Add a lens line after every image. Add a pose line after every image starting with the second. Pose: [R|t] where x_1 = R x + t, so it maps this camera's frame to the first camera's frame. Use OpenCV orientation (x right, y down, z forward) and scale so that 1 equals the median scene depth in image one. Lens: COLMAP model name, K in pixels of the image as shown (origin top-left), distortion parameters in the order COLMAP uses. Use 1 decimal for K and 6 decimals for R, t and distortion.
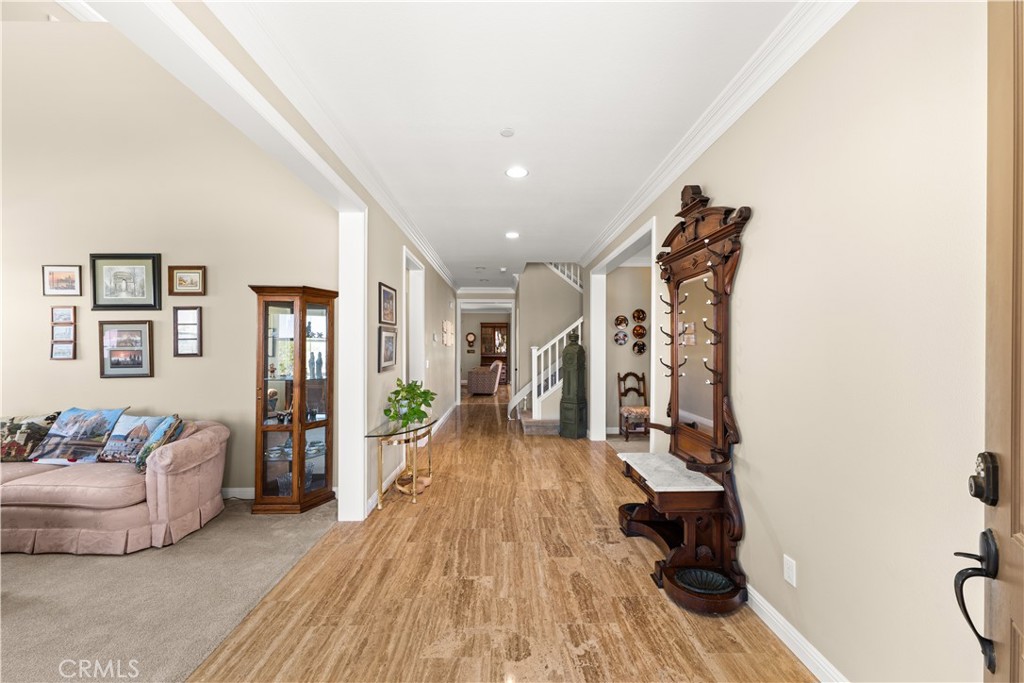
lens RADIAL K [[396.8, 0, 507.7], [0, 396.8, 350.2], [0, 0, 1]] dist [0.006877, 0.000021]
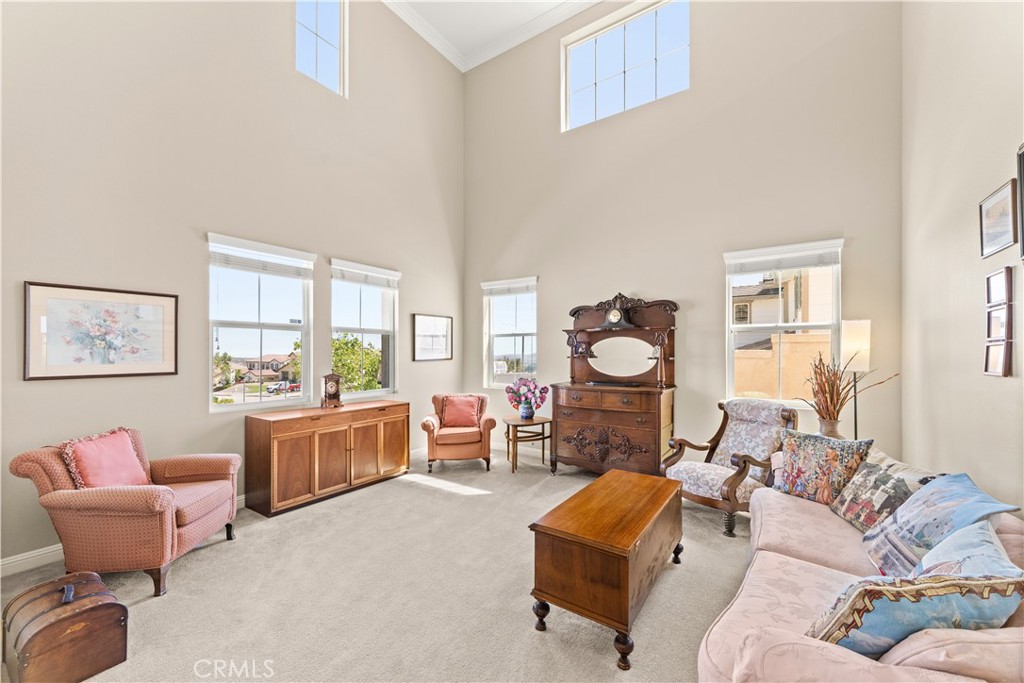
lens RADIAL K [[396.6, 0, 510.2], [0, 396.6, 347.7], [0, 0, 1]] dist [0.000346, 0.000001]
pose [[-0.568048, -0.001943, -0.822993, -0.341749], [0.000121, 0.999997, -0.002445, -0.011830], [0.822995, -0.001488, -0.568046, 0.779215]]
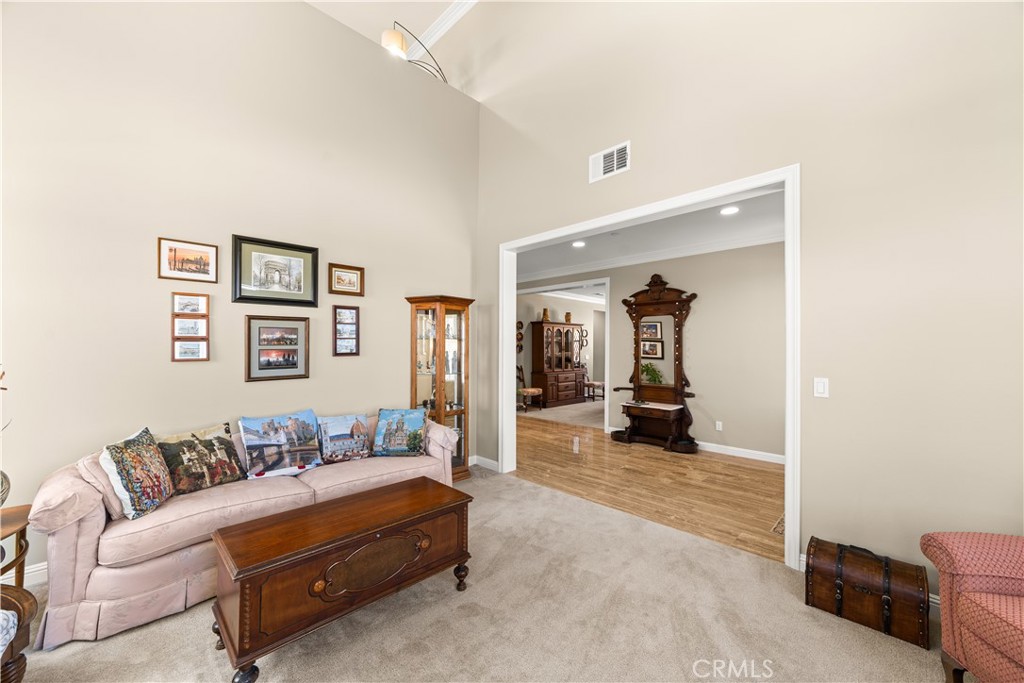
lens RADIAL K [[396.6, 0, 510.2], [0, 396.6, 347.7], [0, 0, 1]] dist [0.000346, 0.000001]
pose [[0.717922, 0.003705, 0.696114, -1.204167], [0.000543, 0.999983, -0.005883, 0.001798], [-0.696124, 0.004602, 0.717907, -0.003578]]
